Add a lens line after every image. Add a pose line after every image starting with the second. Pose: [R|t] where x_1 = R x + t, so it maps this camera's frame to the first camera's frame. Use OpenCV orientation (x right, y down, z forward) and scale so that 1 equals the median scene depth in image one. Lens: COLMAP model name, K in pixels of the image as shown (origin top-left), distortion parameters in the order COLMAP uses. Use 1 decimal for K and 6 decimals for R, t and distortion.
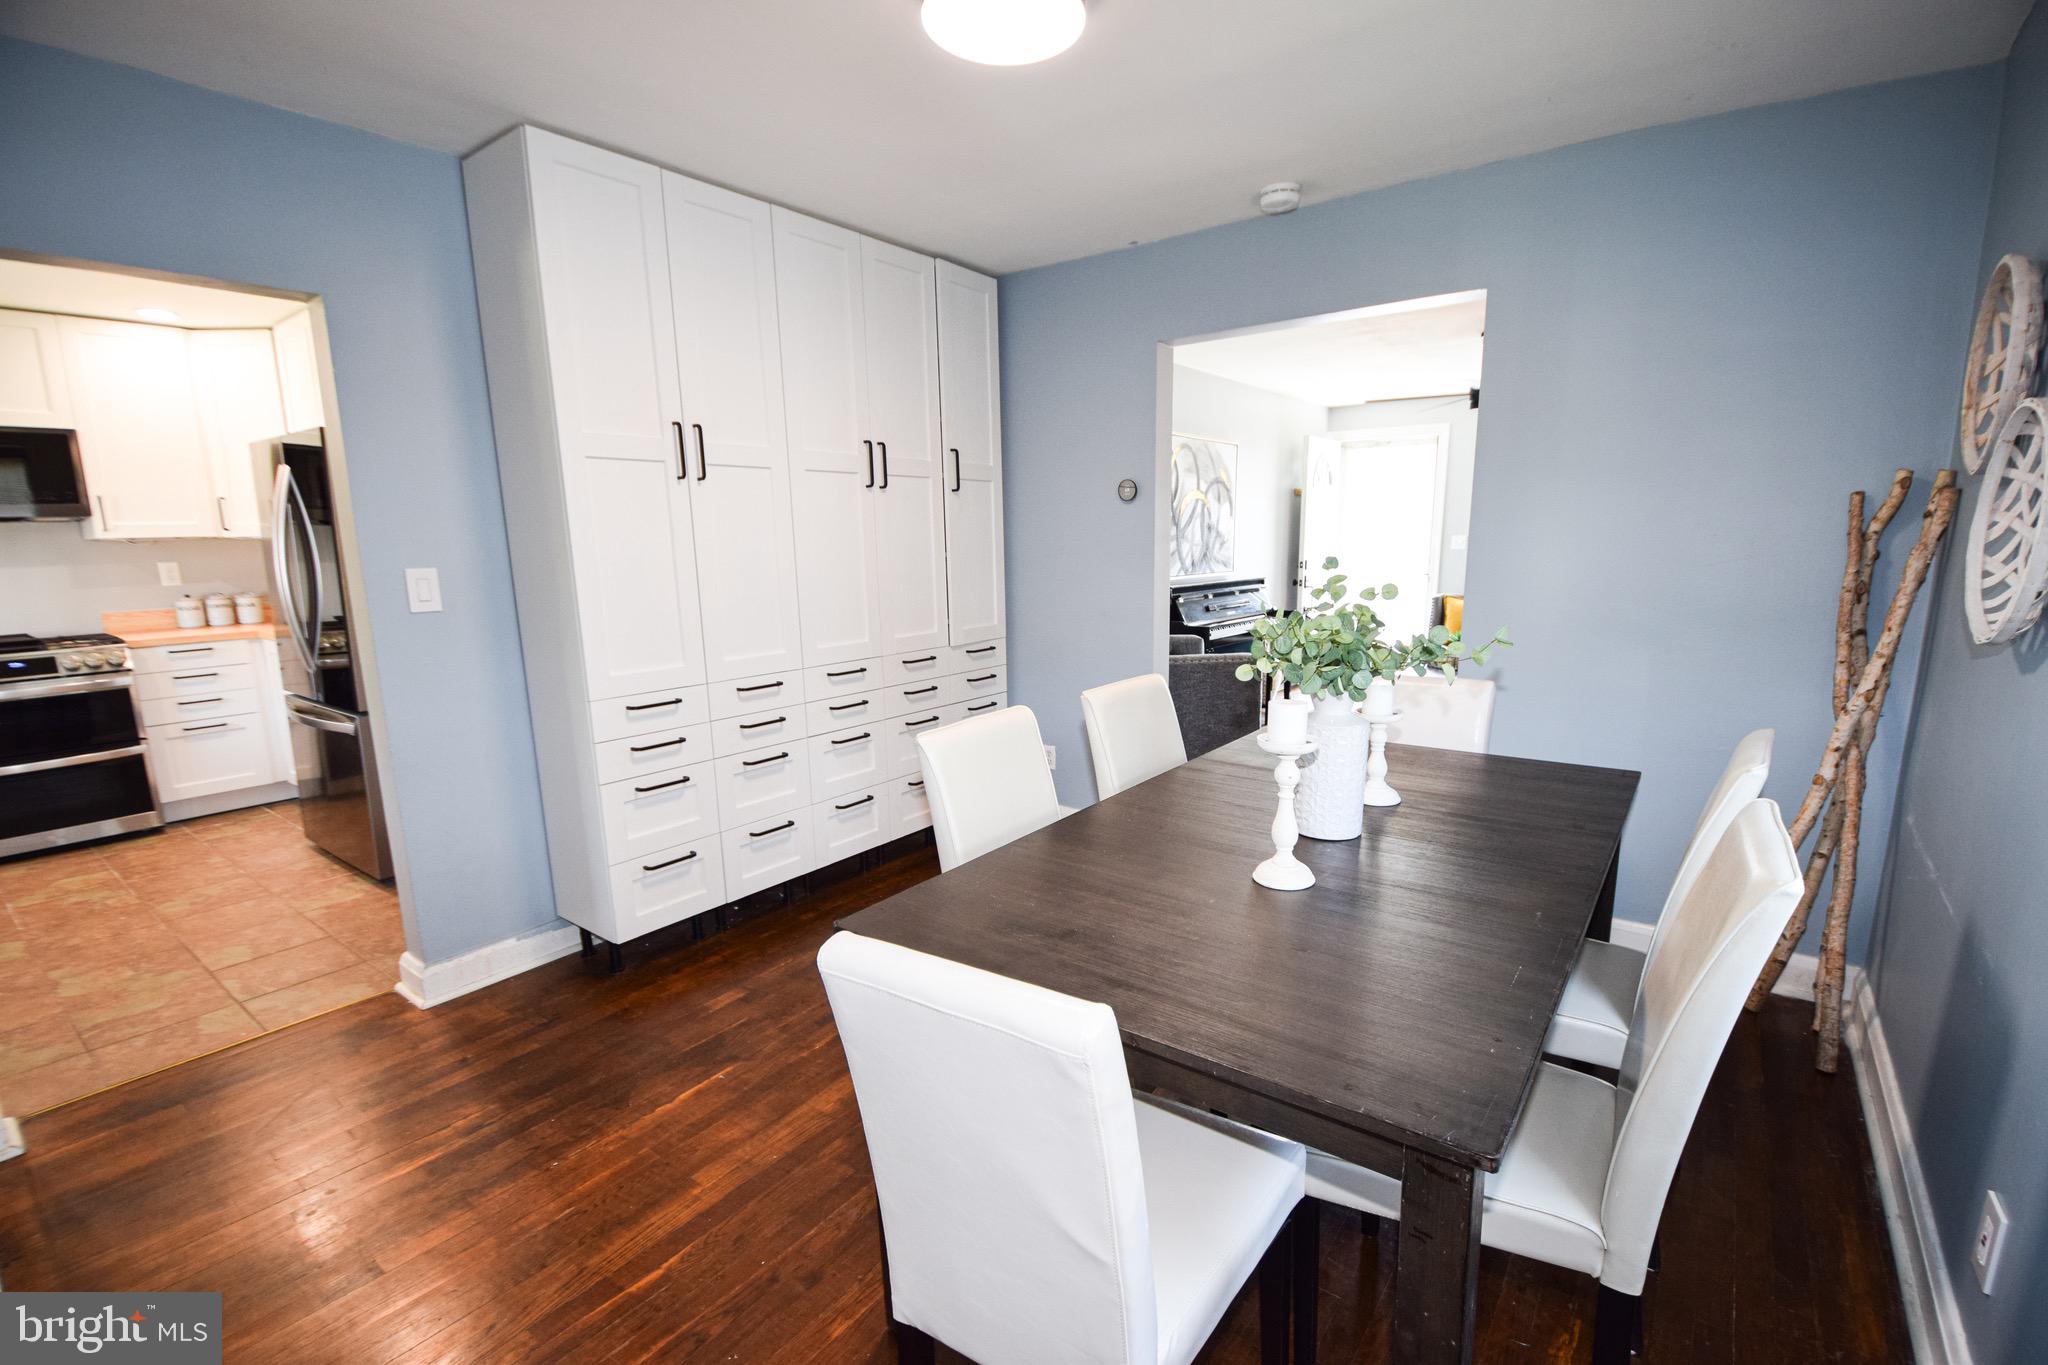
lens RADIAL K [[905.4, 0, 1030.7], [0, 905.4, 712.8], [0, 0, 1]] dist [-0.000932, -0.011473]
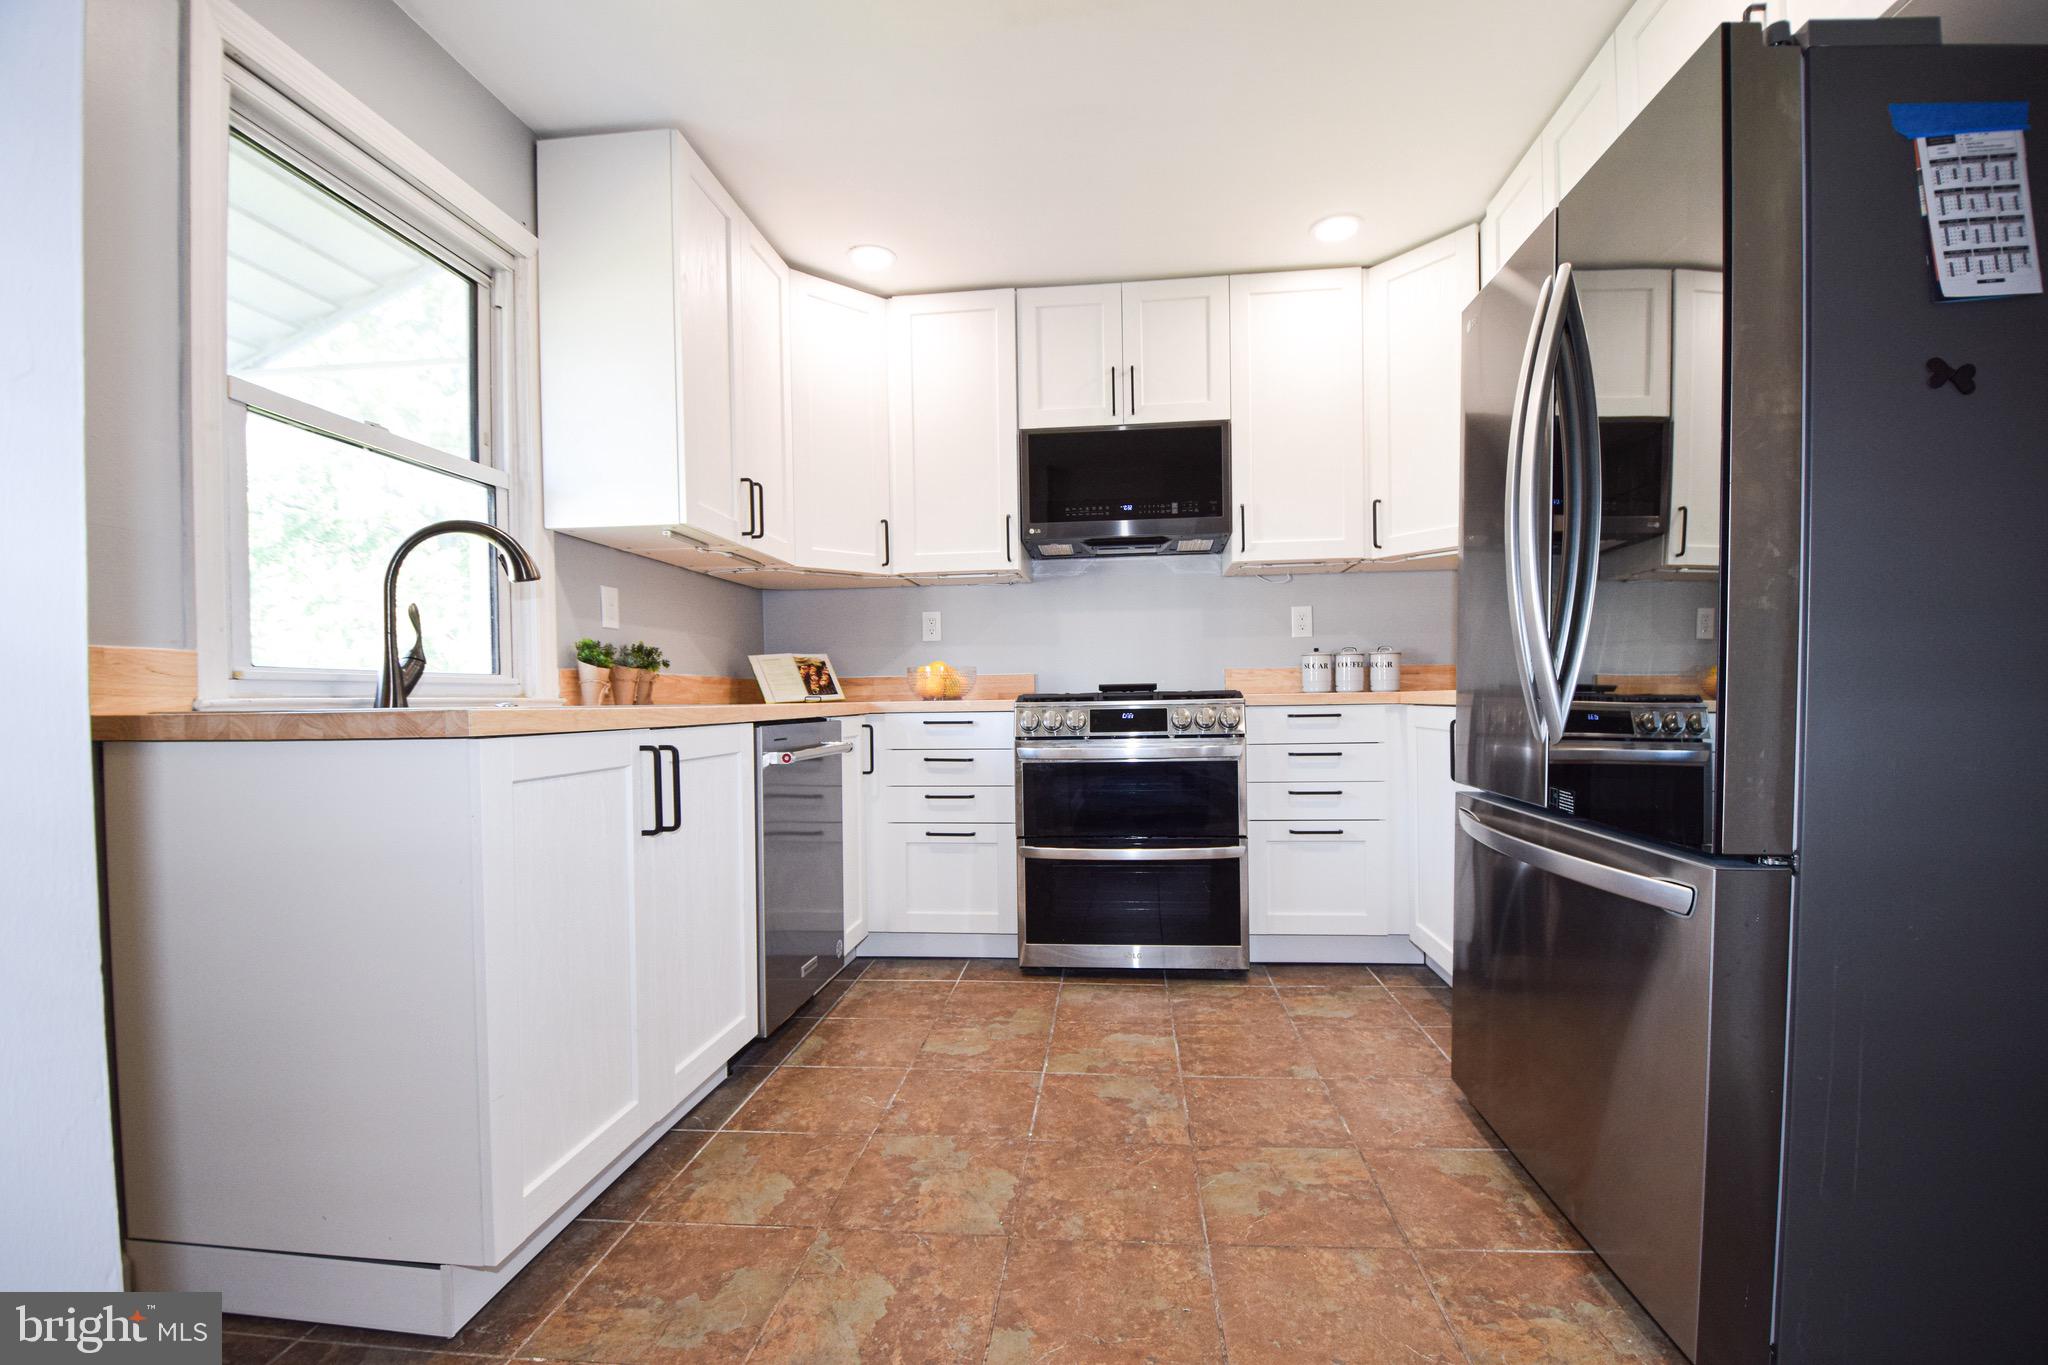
lens RADIAL K [[905.4, 0, 1030.7], [0, 905.4, 712.8], [0, 0, 1]] dist [-0.000932, -0.011473]
pose [[0.513526, 0.024434, -0.857726, -0.491130], [-0.157769, 0.985242, -0.066391, 0.007222], [0.843445, 0.169416, 0.509802, 0.501524]]
